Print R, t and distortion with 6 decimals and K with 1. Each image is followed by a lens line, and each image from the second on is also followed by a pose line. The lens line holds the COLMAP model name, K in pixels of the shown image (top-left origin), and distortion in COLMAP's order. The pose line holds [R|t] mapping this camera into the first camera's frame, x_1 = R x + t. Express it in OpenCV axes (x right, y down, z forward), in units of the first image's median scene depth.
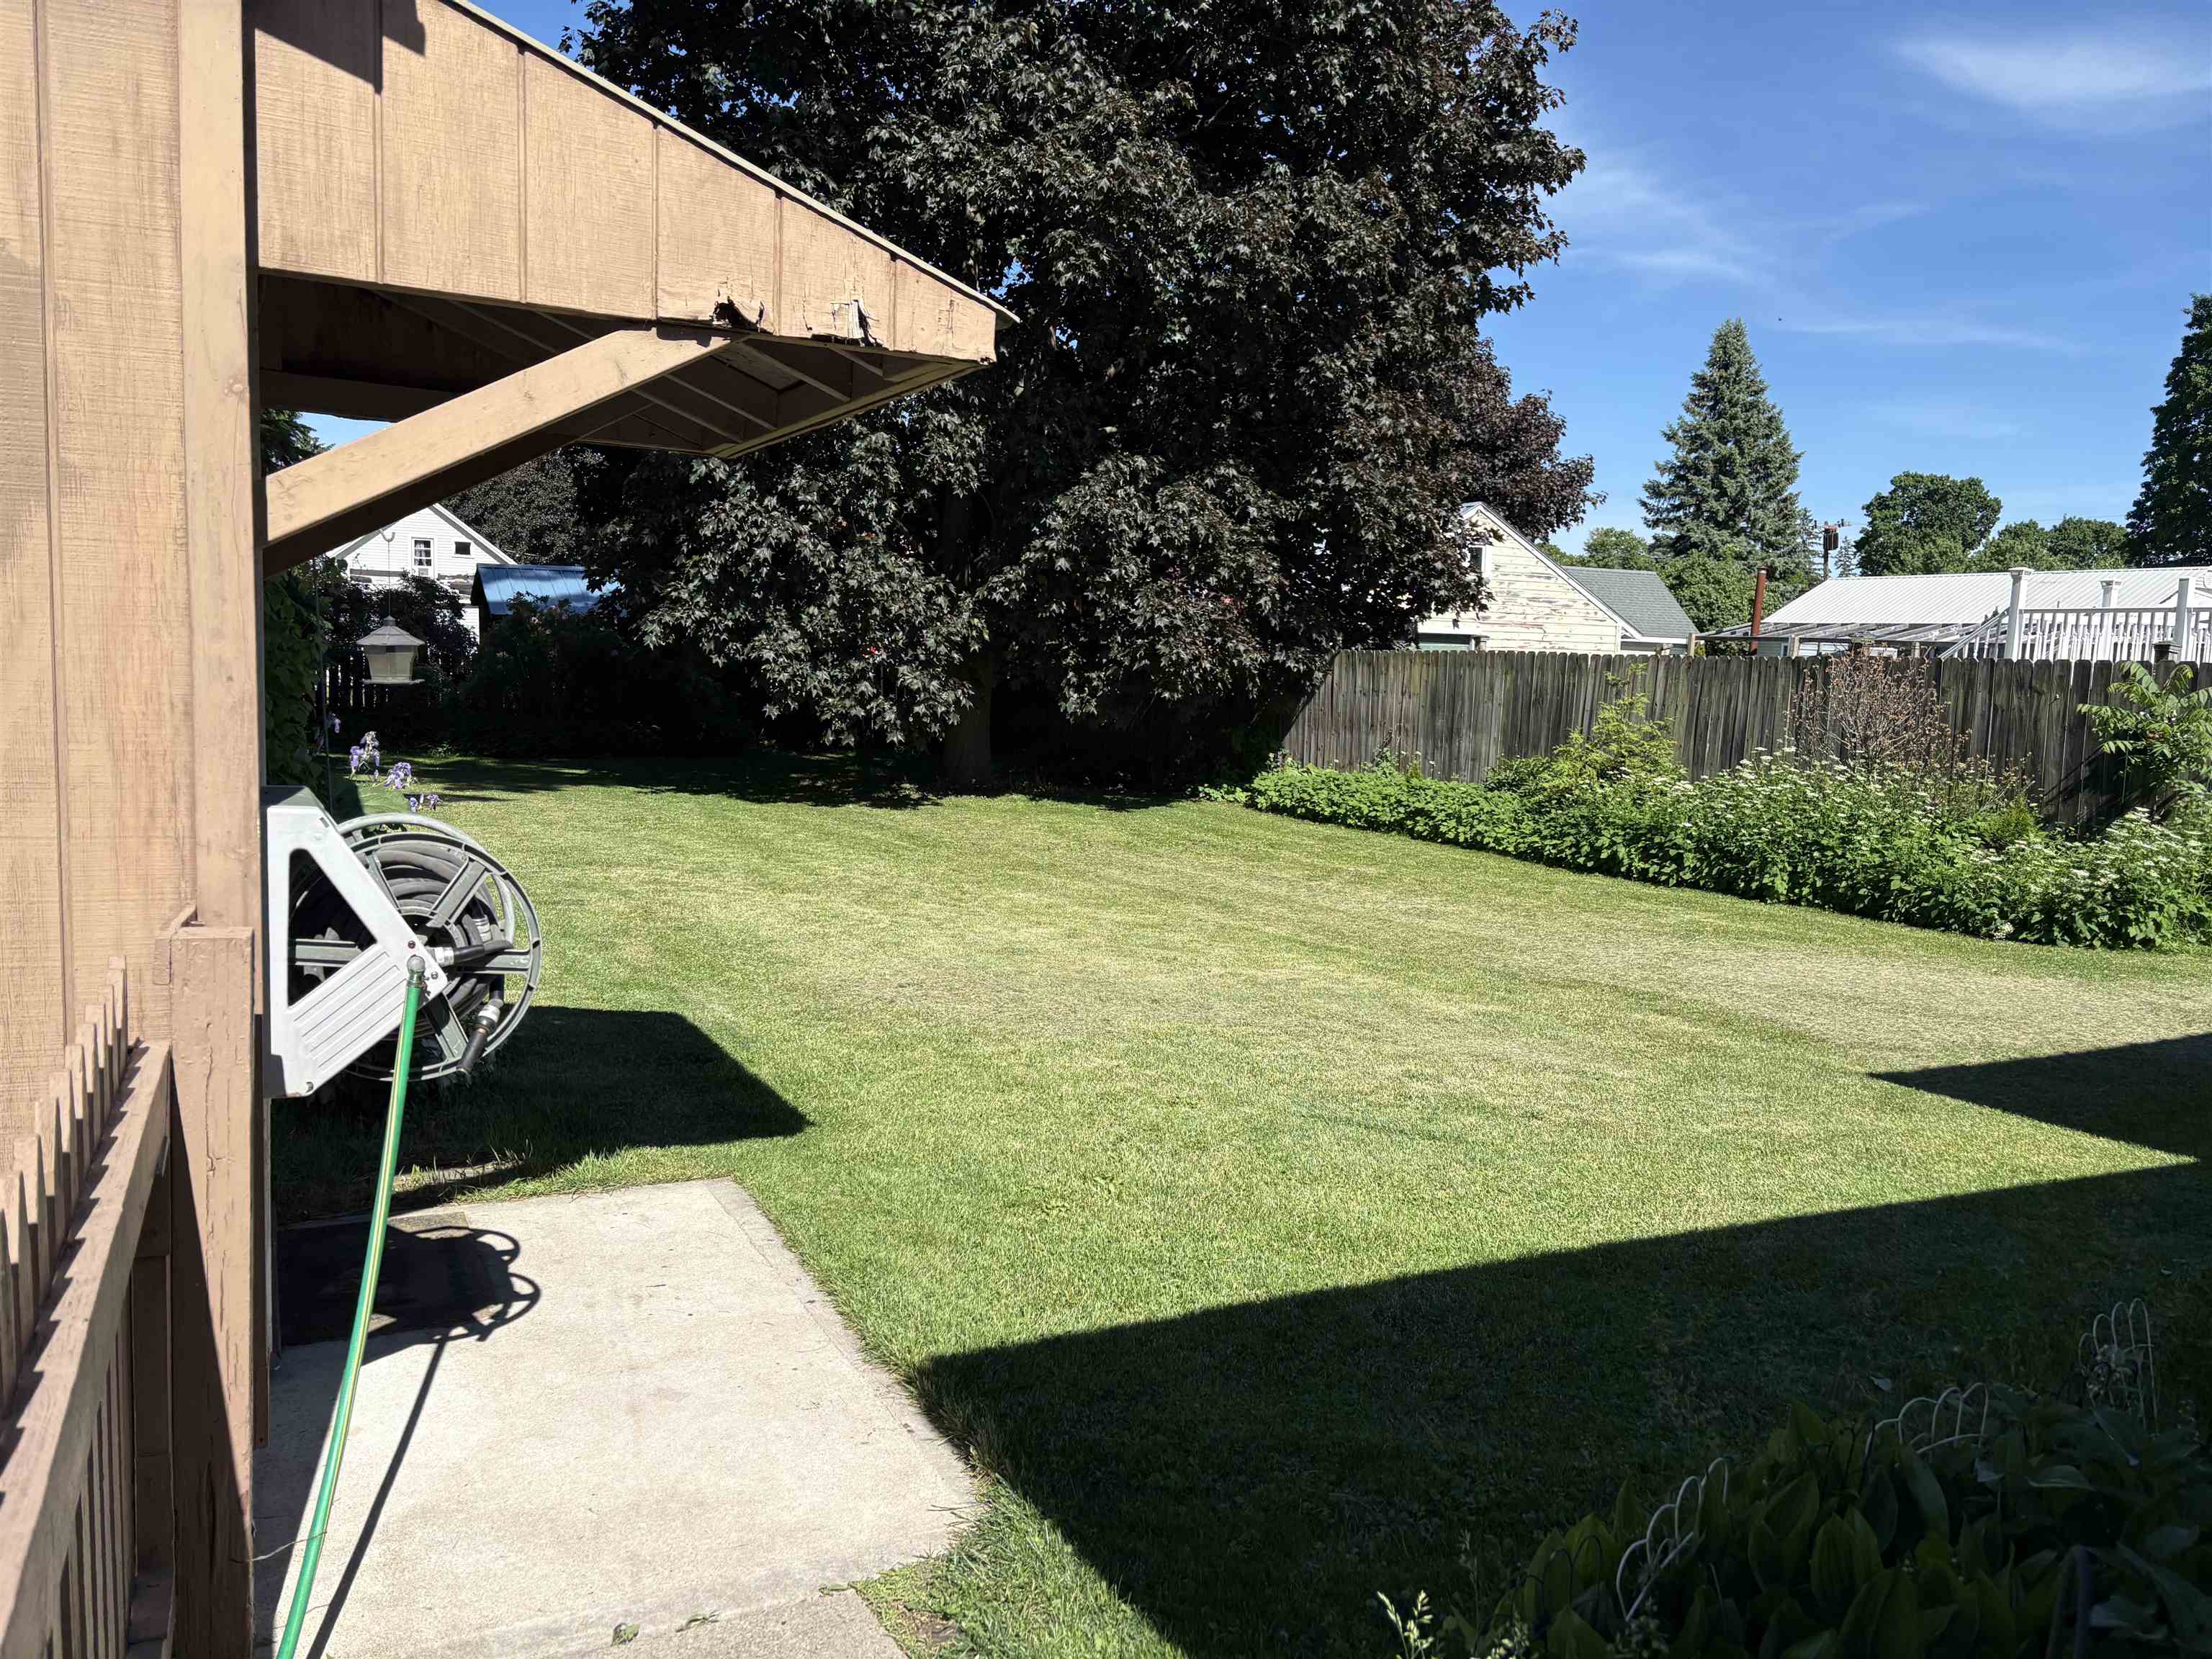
lens RADIAL K [[1675.2, 0, 989.0], [0, 1675.2, 827.0], [0, 0, 1]] dist [-0.005149, -0.013599]
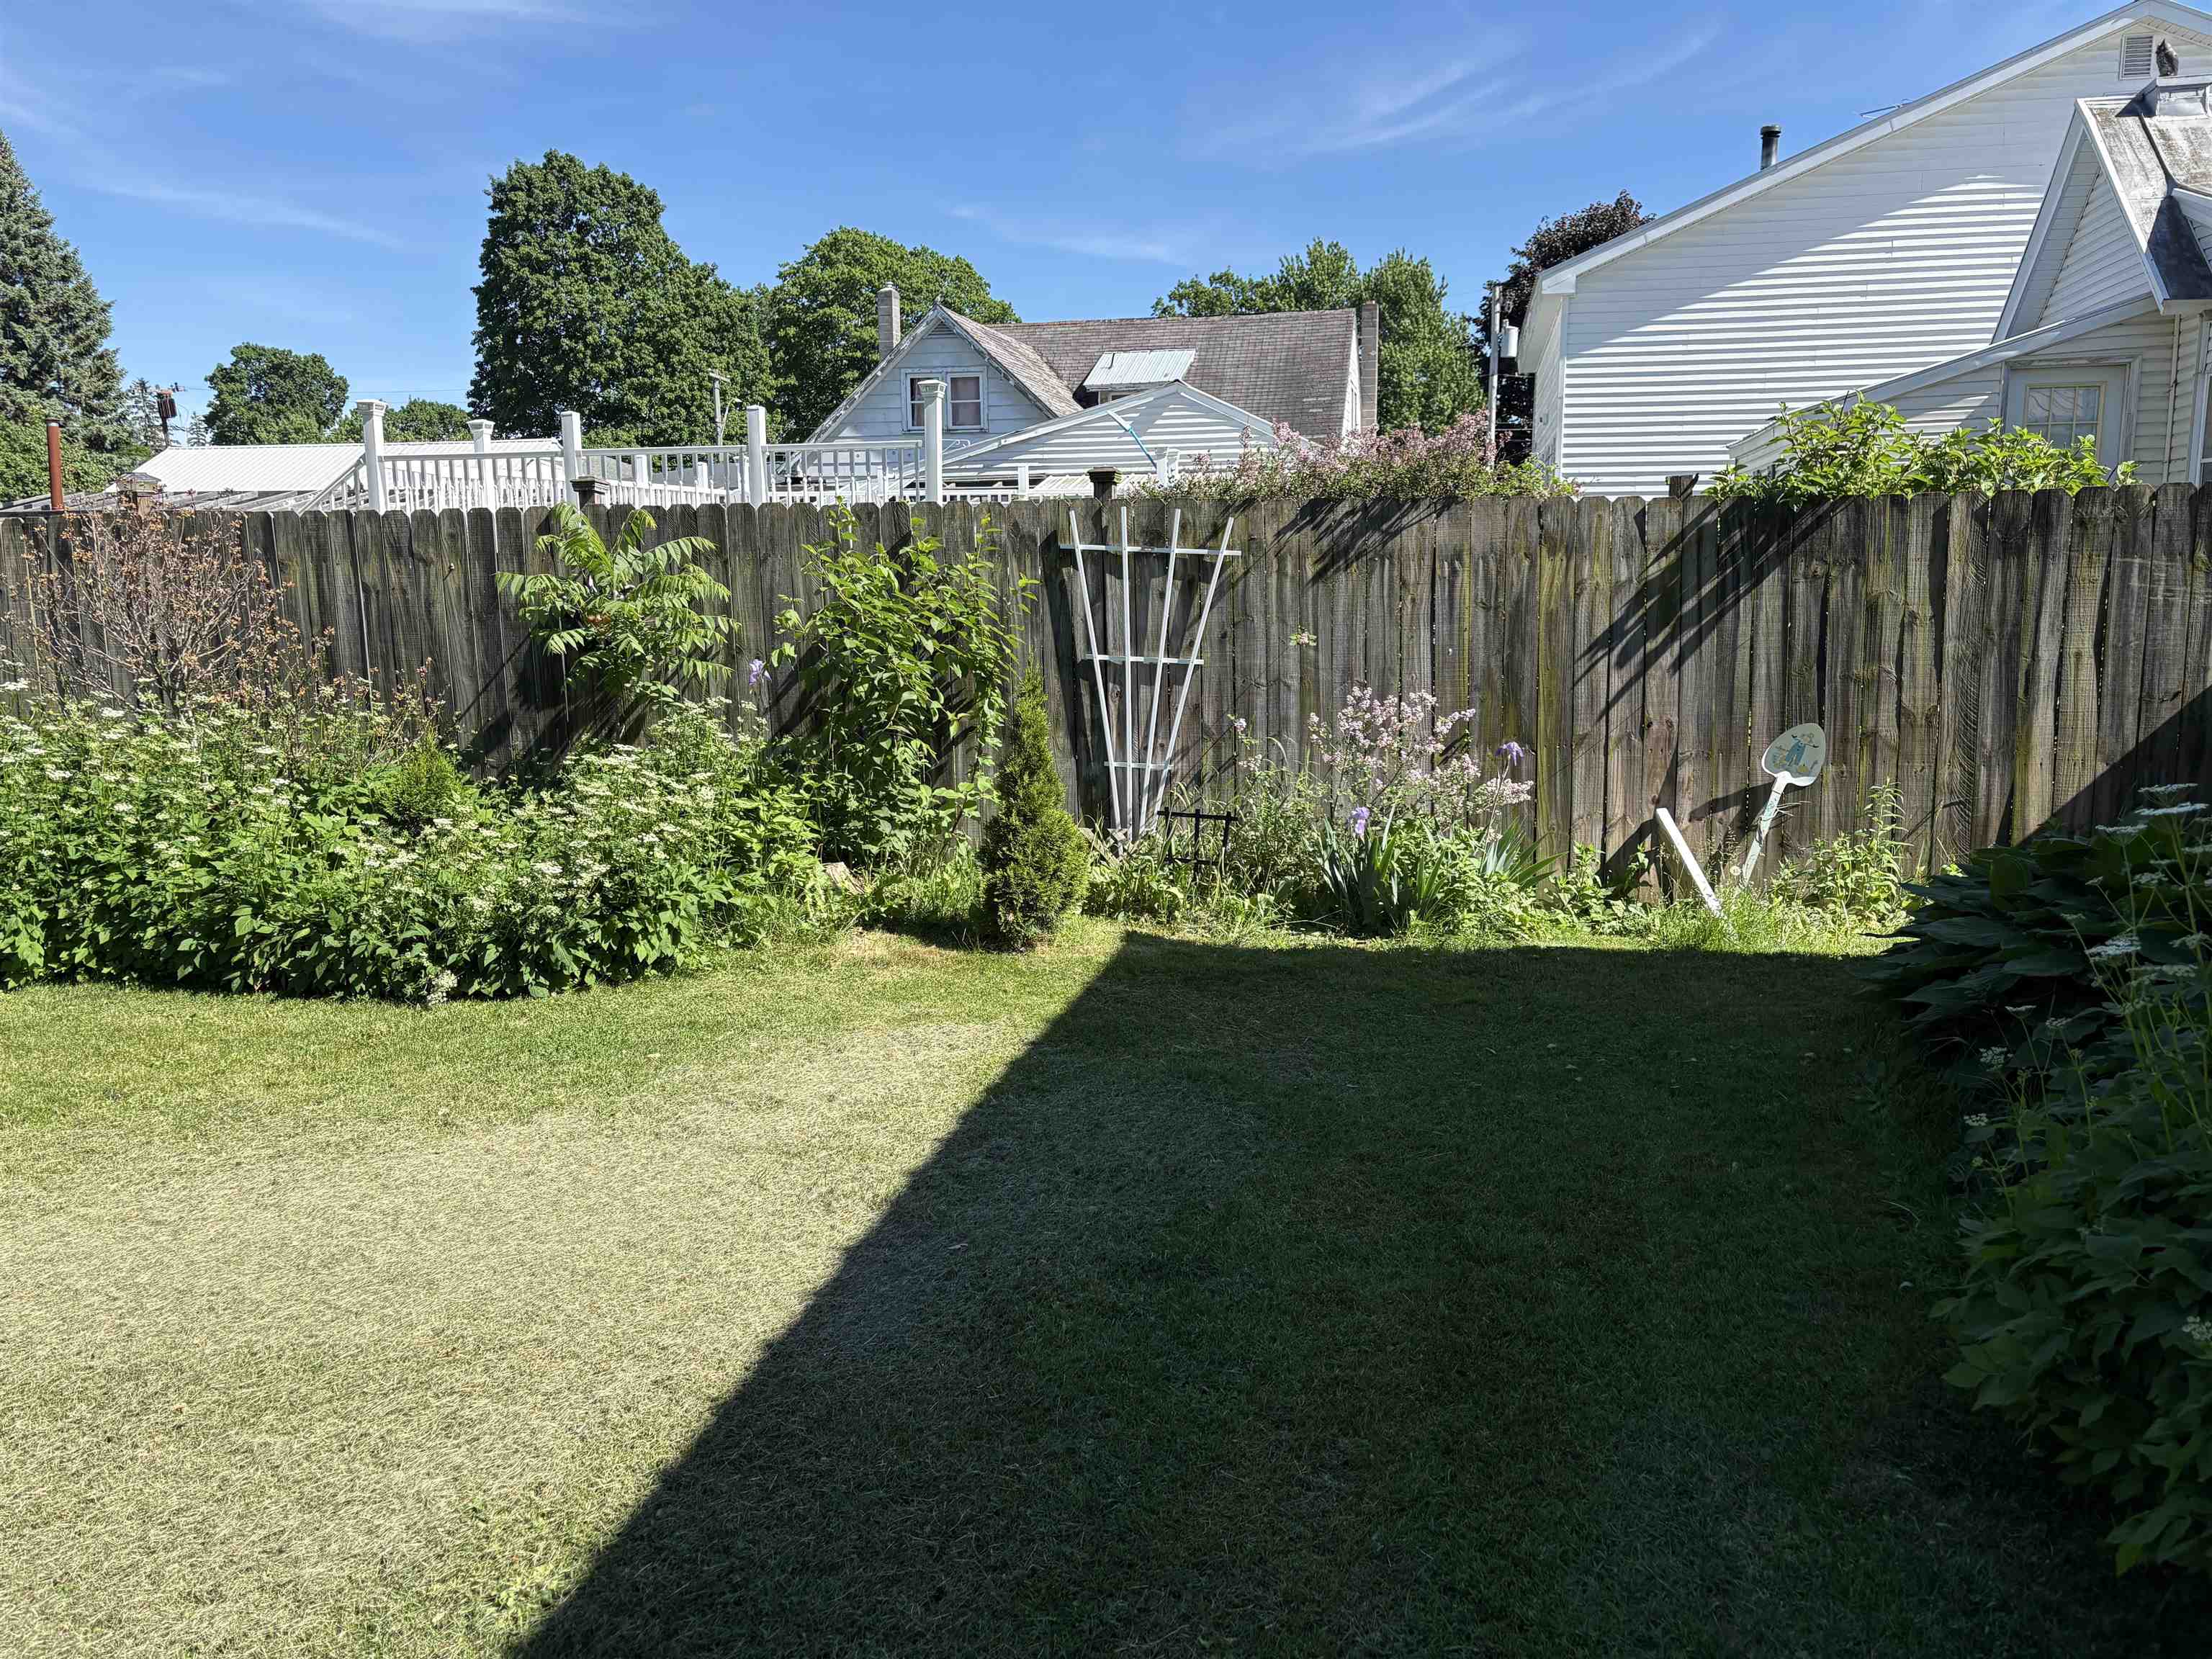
lens RADIAL K [[1694.8, 0, 1106.0], [0, 1694.8, 829.5], [0, 0, 1]] dist [0.040260, -0.000509]
pose [[0.588123, -0.166105, 0.791531, 0.239577], [0.115805, 0.985893, 0.120847, -0.027243], [-0.800438, 0.020590, 0.599062, 0.388077]]
